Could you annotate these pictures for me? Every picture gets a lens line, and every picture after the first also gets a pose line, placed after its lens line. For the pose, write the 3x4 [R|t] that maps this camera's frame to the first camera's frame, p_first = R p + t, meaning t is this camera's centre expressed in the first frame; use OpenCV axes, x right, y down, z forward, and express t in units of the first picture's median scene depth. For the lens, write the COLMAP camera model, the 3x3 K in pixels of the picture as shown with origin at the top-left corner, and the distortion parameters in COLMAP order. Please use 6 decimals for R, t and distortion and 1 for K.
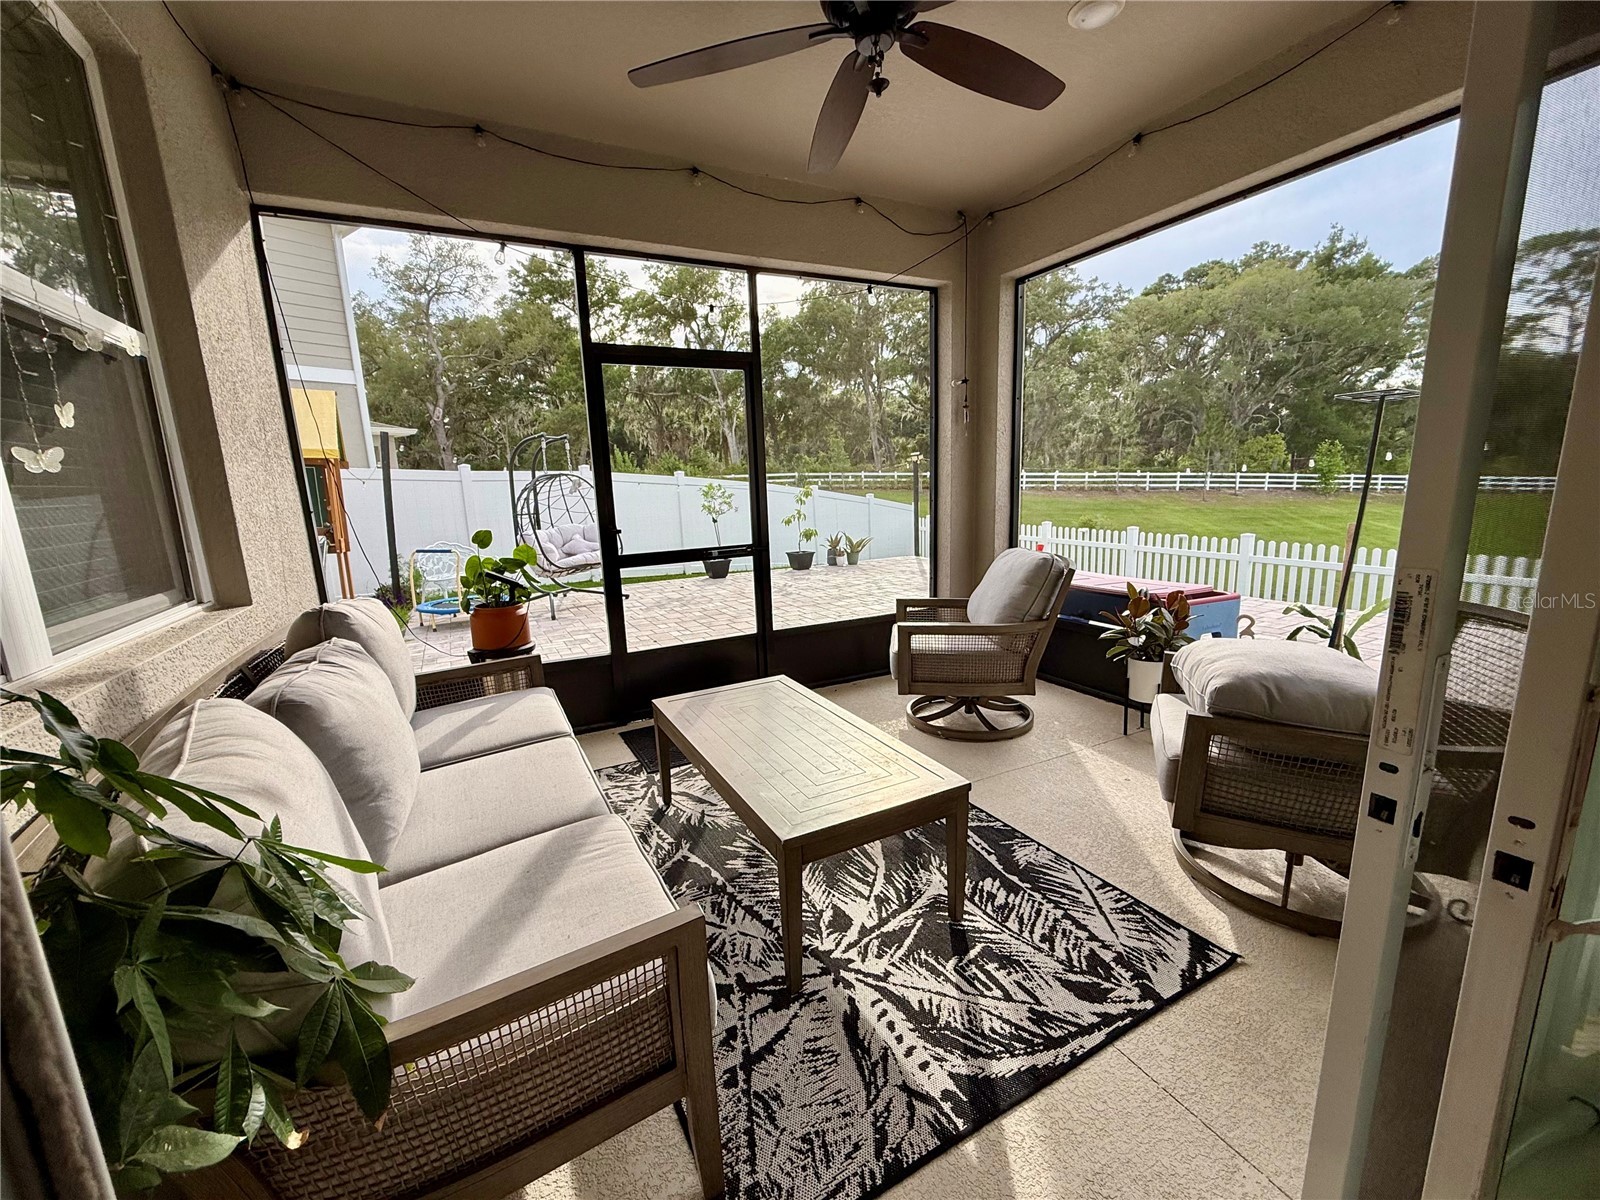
lens RADIAL K [[636.3, 0, 796.9], [0, 636.3, 599.3], [0, 0, 1]] dist [0.000289, 0.000148]
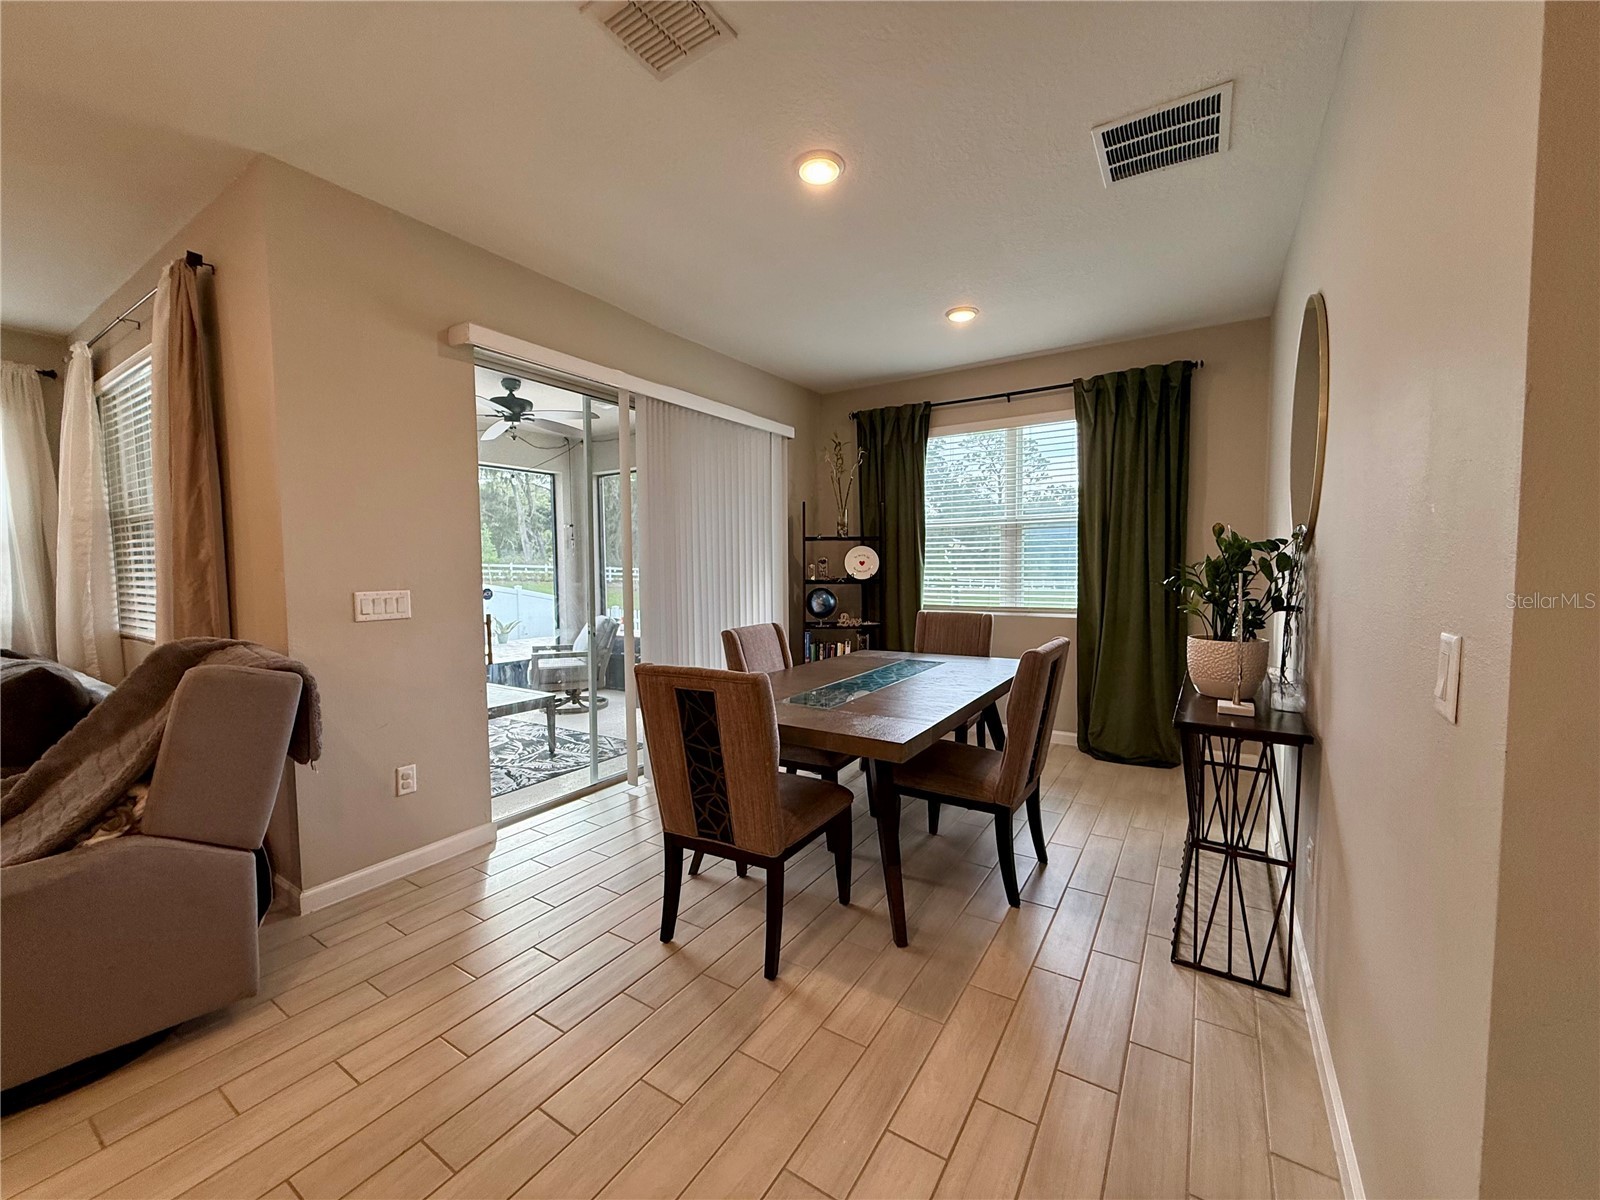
lens RADIAL K [[636.3, 0, 796.9], [0, 636.3, 599.3], [0, 0, 1]] dist [0.000289, 0.000148]
pose [[0.866126, 0.001833, 0.499823, -0.179947], [0.069646, 0.989795, -0.124317, 0.284479], [-0.494950, 0.142485, 0.857160, -1.791621]]
